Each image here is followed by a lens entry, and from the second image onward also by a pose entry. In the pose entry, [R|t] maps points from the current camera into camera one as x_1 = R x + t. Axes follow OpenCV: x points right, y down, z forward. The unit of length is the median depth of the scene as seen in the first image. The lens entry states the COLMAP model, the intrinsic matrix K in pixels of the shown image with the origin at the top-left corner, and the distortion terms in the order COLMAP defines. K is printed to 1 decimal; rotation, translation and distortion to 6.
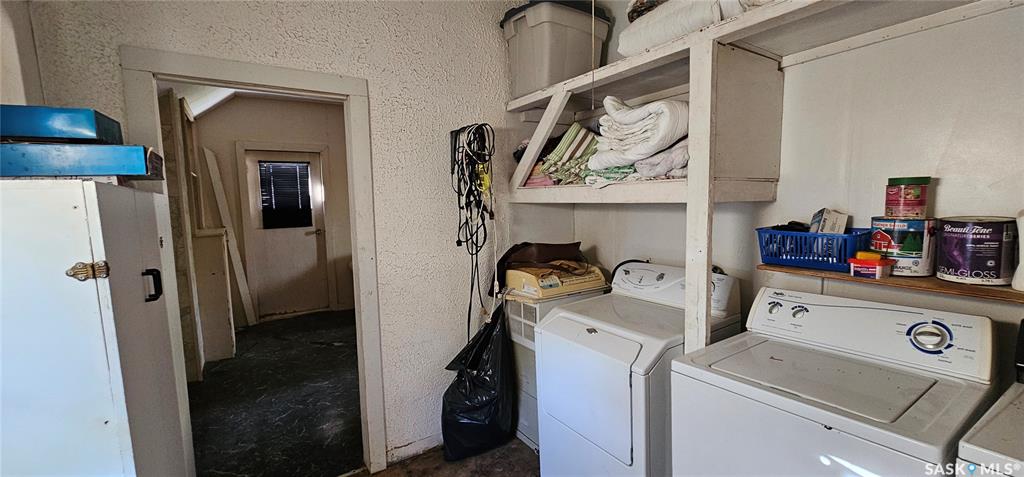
lens RADIAL K [[422.1, 0, 513.5], [0, 422.1, 240.2], [0, 0, 1]] dist [0.001474, 0.000433]
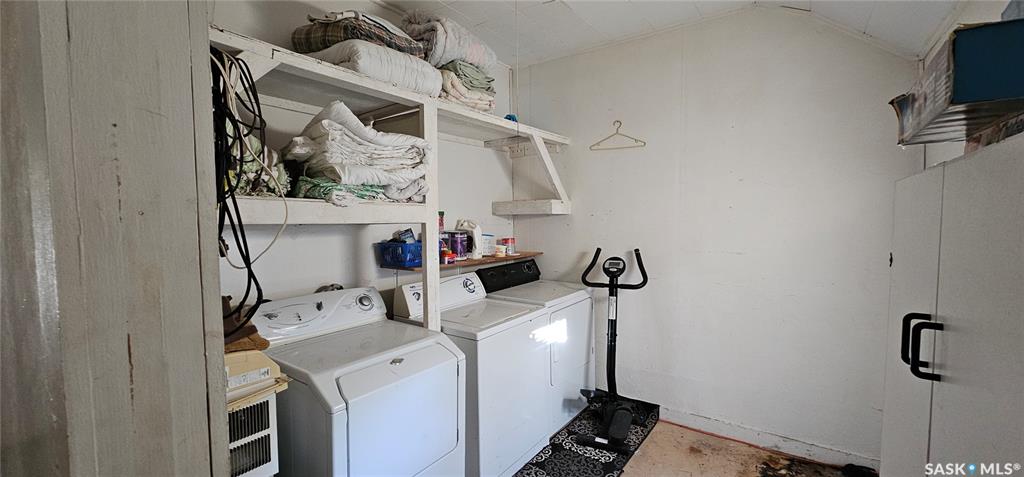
lens RADIAL K [[422.1, 0, 513.2], [0, 422.1, 238.5], [0, 0, 1]] dist [0.001474, 0.000433]
pose [[-0.366414, -0.018476, 0.930269, -0.855276], [0.101979, 0.992982, 0.059889, -0.090471], [-0.924847, 0.116812, -0.361958, 1.202961]]
